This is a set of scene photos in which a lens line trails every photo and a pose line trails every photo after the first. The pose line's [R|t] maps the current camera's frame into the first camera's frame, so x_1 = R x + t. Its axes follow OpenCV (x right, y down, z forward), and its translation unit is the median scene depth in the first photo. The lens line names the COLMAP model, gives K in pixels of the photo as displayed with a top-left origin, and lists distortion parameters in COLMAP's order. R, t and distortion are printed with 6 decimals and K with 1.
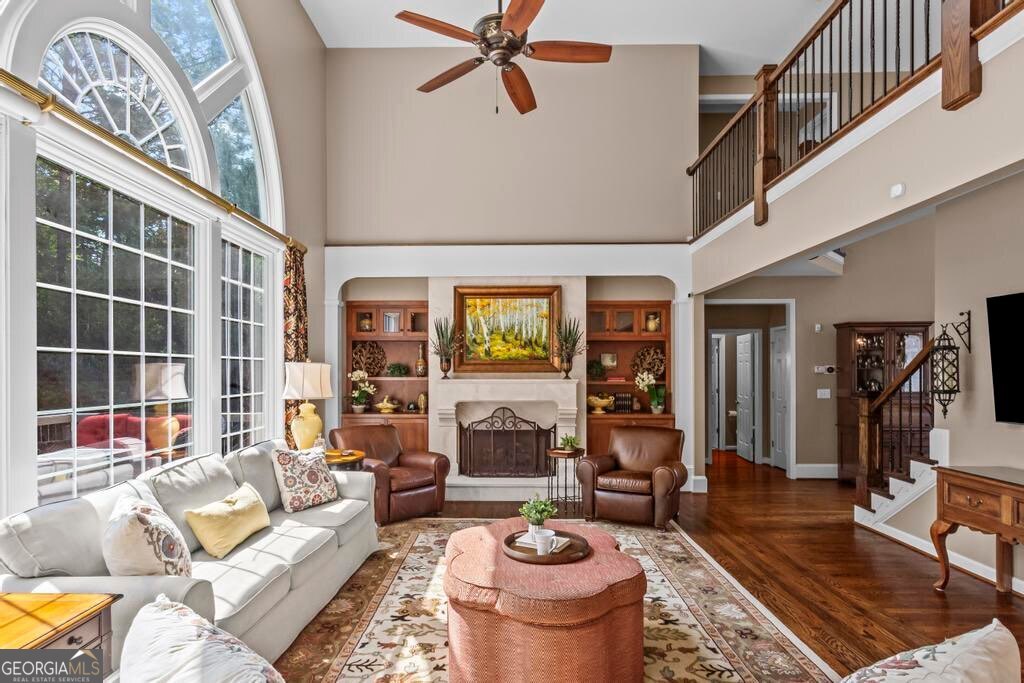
lens RADIAL K [[534.5, 0, 500.7], [0, 534.5, 372.8], [0, 0, 1]] dist [-0.001729, 0.000939]
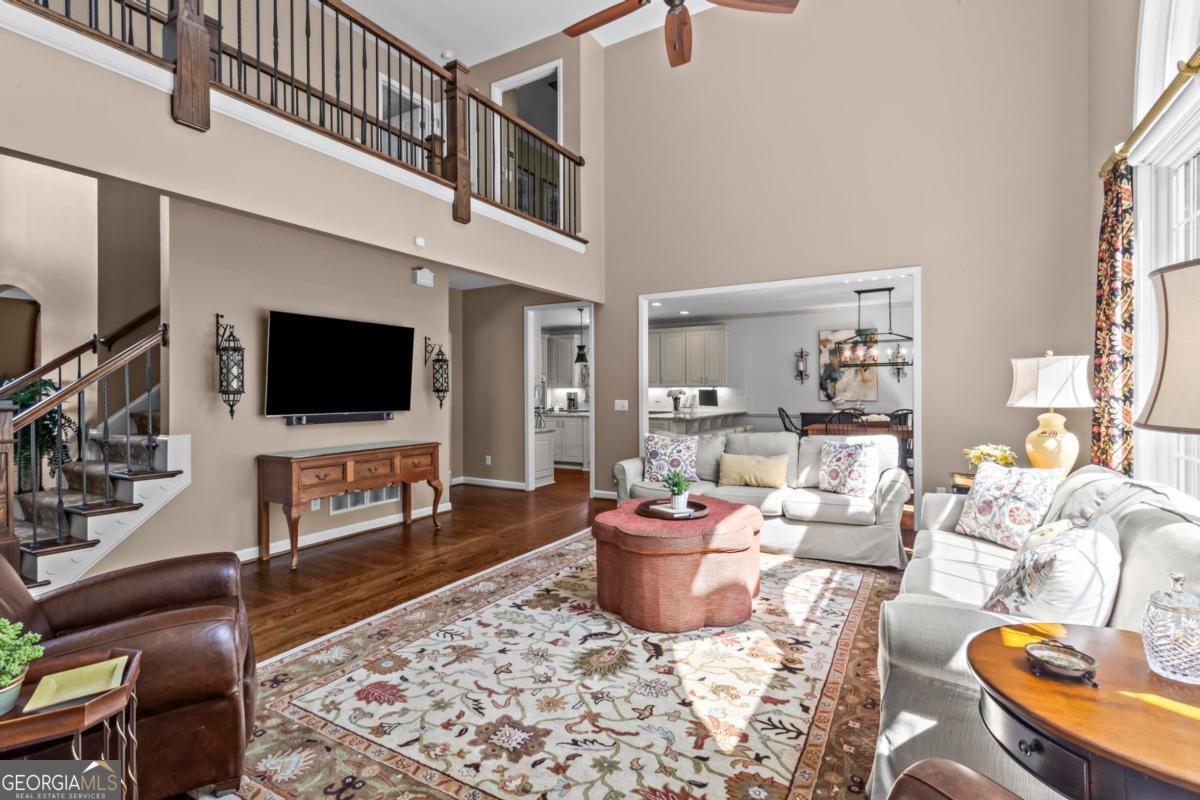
lens RADIAL K [[572.0, 0, 587.6], [0, 572.0, 390.6], [0, 0, 1]] dist [0.001138, 0.000855]
pose [[-0.869655, 0.005687, 0.493627, -0.169528], [0.007504, 0.999970, 0.001699, 0.020874], [-0.493603, 0.005182, -0.869672, 0.960769]]
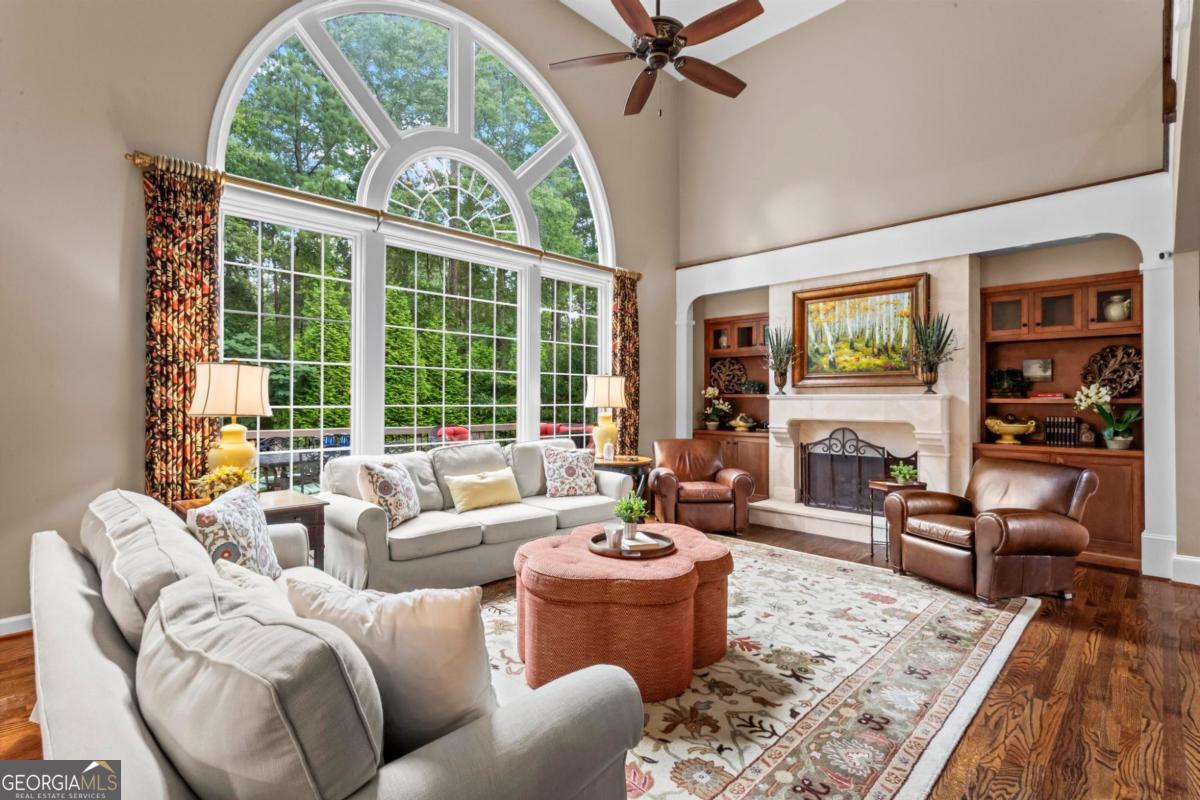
lens RADIAL K [[566.4, 0, 589.4], [0, 566.4, 397.0], [0, 0, 1]] dist [0.006214, 0.001214]
pose [[0.721435, -0.001016, -0.692481, 0.328598], [-0.005818, 0.999955, -0.007528, 0.024594], [0.692457, 0.009460, 0.721397, 0.076365]]
